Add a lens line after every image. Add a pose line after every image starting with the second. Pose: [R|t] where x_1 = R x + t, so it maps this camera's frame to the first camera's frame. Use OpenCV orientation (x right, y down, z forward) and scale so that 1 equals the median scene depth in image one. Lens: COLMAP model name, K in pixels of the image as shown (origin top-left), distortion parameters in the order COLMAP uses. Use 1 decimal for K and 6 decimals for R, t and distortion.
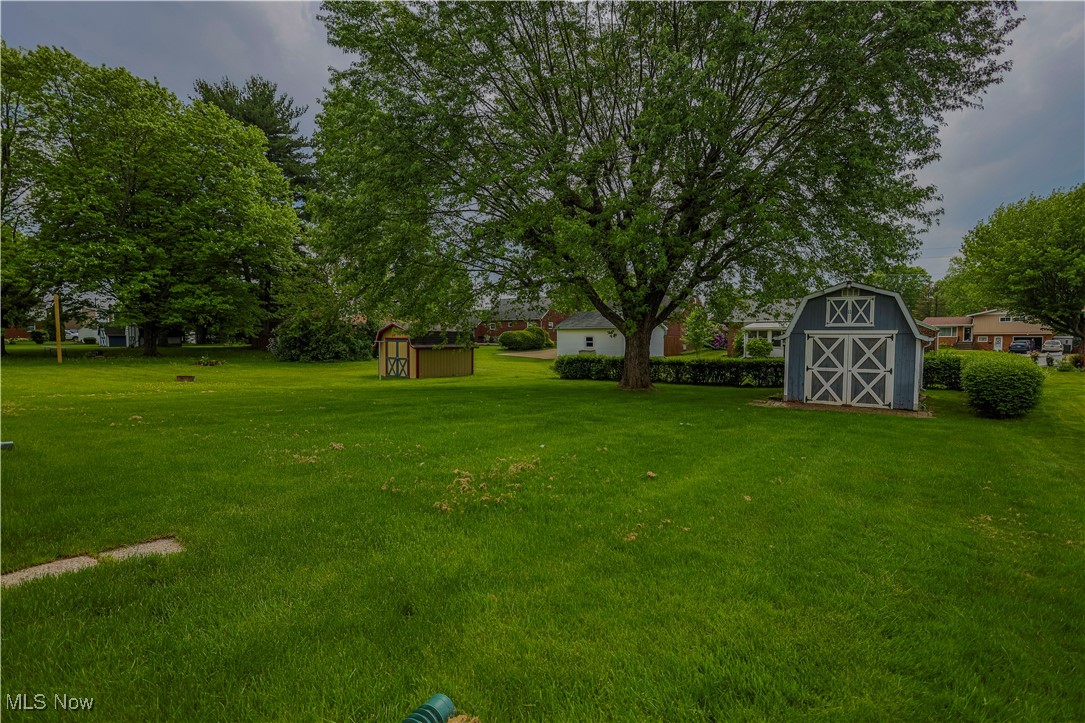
lens RADIAL K [[496.1, 0, 557.9], [0, 496.1, 362.0], [0, 0, 1]] dist [0.009477, -0.002718]
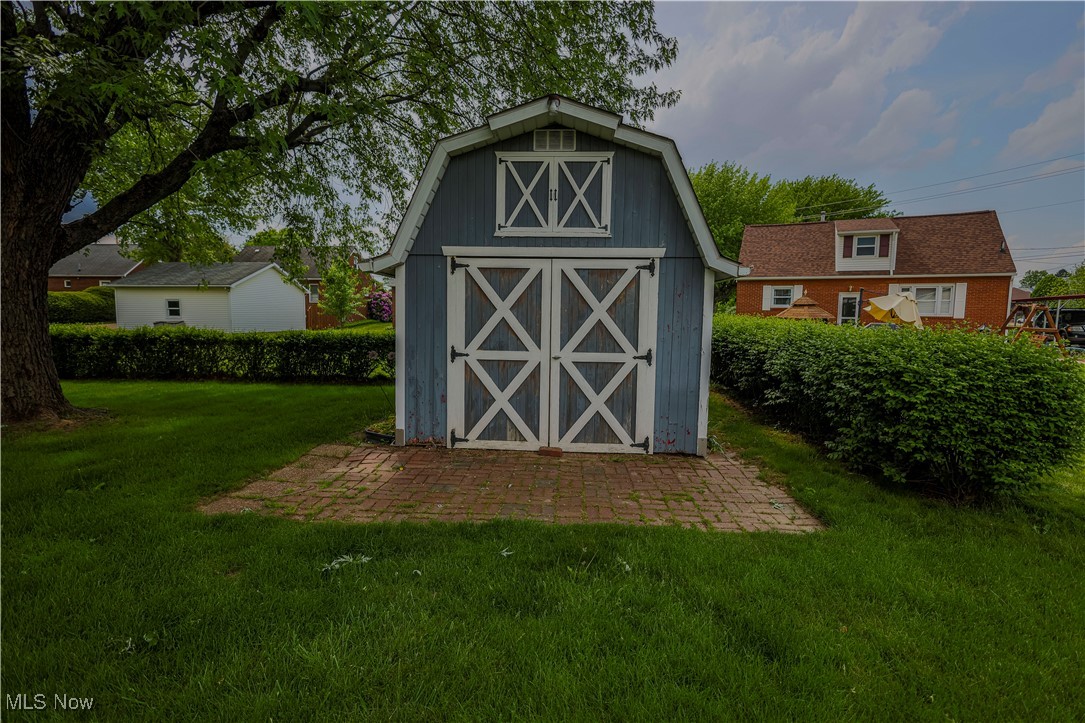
lens RADIAL K [[496.1, 0, 547.2], [0, 496.1, 355.7], [0, 0, 1]] dist [0.009477, -0.002718]
pose [[0.838504, -0.033921, 0.543839, 0.378640], [0.014103, 0.999077, 0.040571, 0.001077], [-0.544713, -0.026349, 0.838208, 0.690448]]
